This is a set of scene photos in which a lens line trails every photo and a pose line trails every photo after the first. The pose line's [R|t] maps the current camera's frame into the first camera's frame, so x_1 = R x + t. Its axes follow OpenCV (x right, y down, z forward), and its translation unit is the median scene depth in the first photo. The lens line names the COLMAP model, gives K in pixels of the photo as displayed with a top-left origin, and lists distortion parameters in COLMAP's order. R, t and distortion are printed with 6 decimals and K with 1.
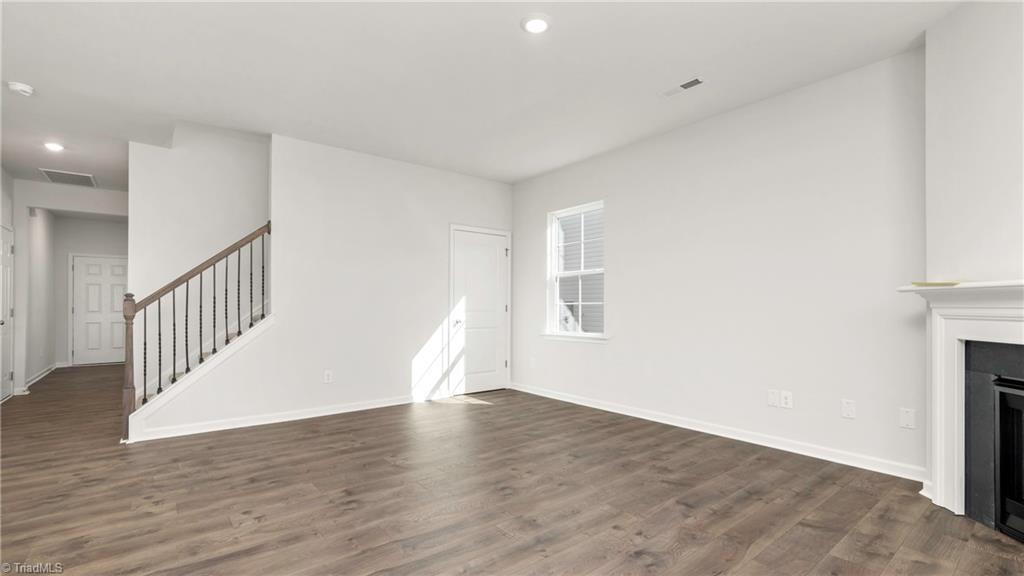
lens RADIAL K [[461.8, 0, 518.2], [0, 461.8, 307.4], [0, 0, 1]] dist [0.013604, -0.000058]
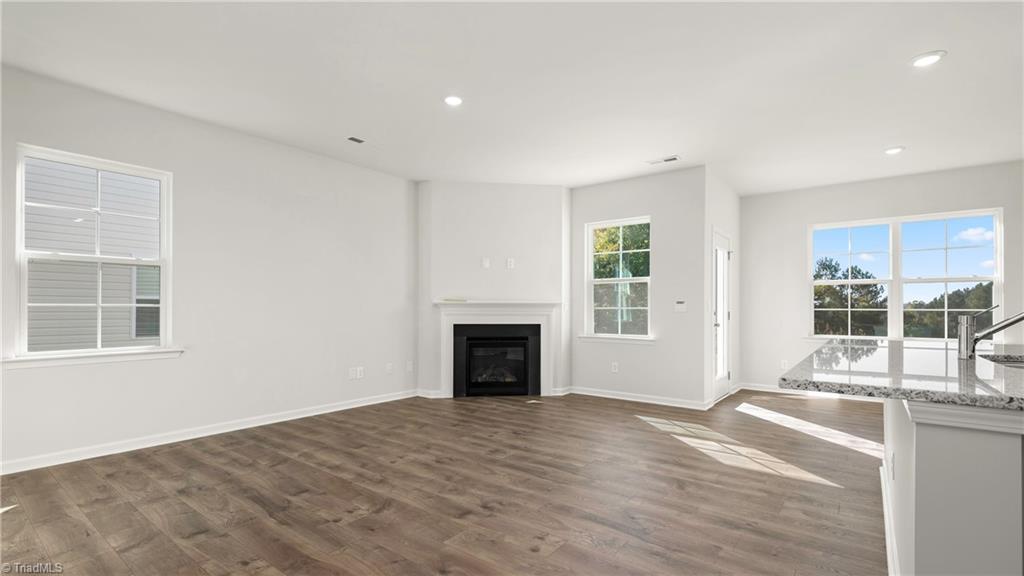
lens RADIAL K [[461.8, 0, 513.7], [0, 461.8, 308.2], [0, 0, 1]] dist [0.013604, -0.000058]
pose [[-0.238820, 0.005989, 0.971046, -1.176421], [0.001406, 0.999982, -0.005821, 0.001200], [-0.971063, -0.000025, -0.238824, 1.039006]]
